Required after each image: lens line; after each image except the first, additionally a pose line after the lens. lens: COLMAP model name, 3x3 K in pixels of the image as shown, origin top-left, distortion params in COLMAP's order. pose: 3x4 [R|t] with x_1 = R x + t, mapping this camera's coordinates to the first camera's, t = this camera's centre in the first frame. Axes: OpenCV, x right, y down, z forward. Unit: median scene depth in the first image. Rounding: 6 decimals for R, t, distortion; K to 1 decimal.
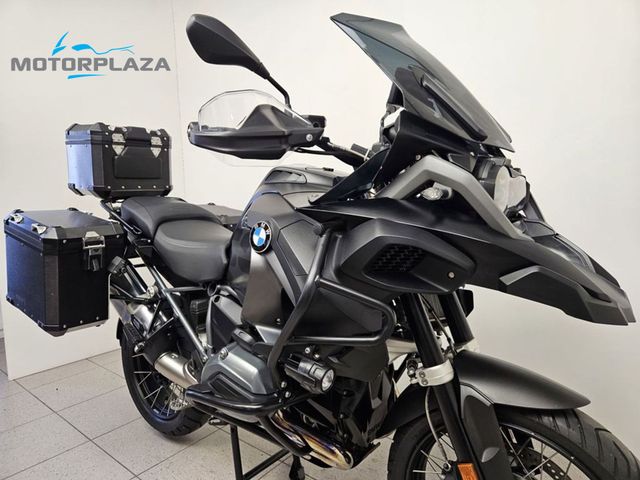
lens RADIAL K [[424.7, 0, 320.0], [0, 424.7, 240.0], [0, 0, 1]] dist [0.105827, -0.095432]
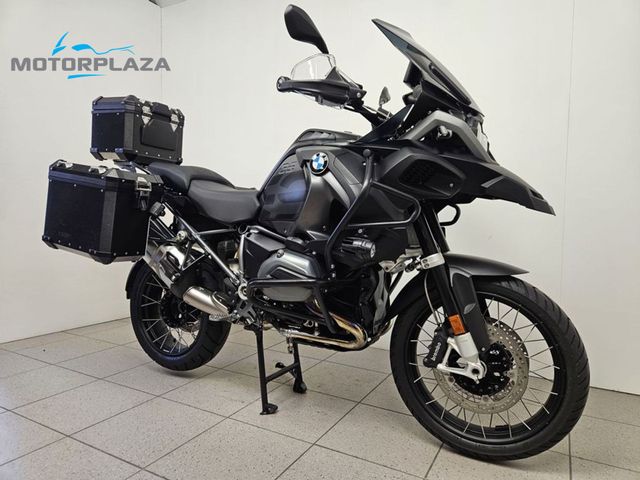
lens RADIAL K [[424.7, 0, 320.0], [0, 424.7, 240.0], [0, 0, 1]] dist [0.105827, -0.095432]
pose [[0.982789, 0.036531, 0.181083, -0.264843], [-0.022883, 0.996777, -0.076895, 0.246627], [-0.183309, 0.071428, 0.980457, -0.261879]]
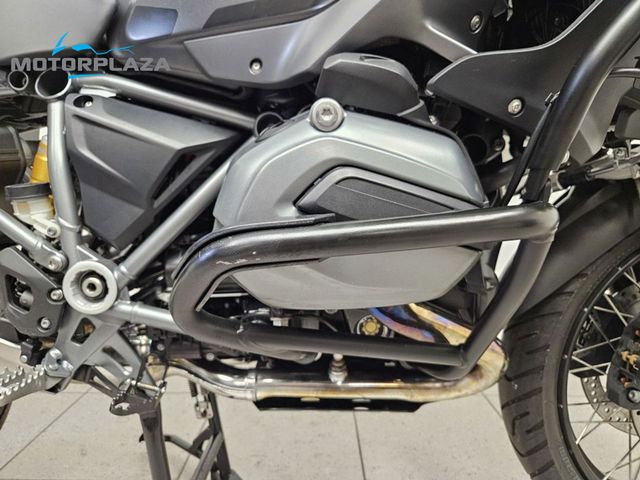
lens RADIAL K [[448.2, 0, 320.0], [0, 448.2, 240.0], [0, 0, 1]] dist [0.000671, 0.000291]
pose [[0.776830, -0.051608, 0.627592, -0.337212], [0.054497, 0.998407, 0.014644, 0.269406], [-0.627348, 0.022826, 0.778405, 0.569607]]
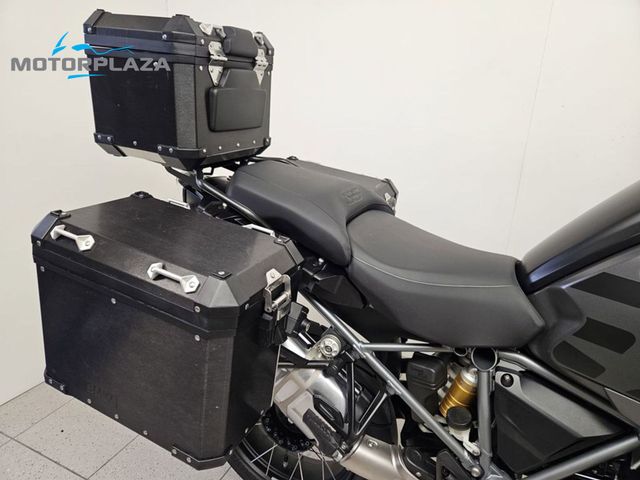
lens RADIAL K [[424.7, 0, 320.0], [0, 424.7, 240.0], [0, 0, 1]] dist [0.105827, -0.095432]
pose [[0.964641, -0.045073, 0.259685, -0.630738], [-0.014642, 0.974584, 0.223545, -0.172372], [-0.263160, -0.219443, 0.939463, 0.566624]]
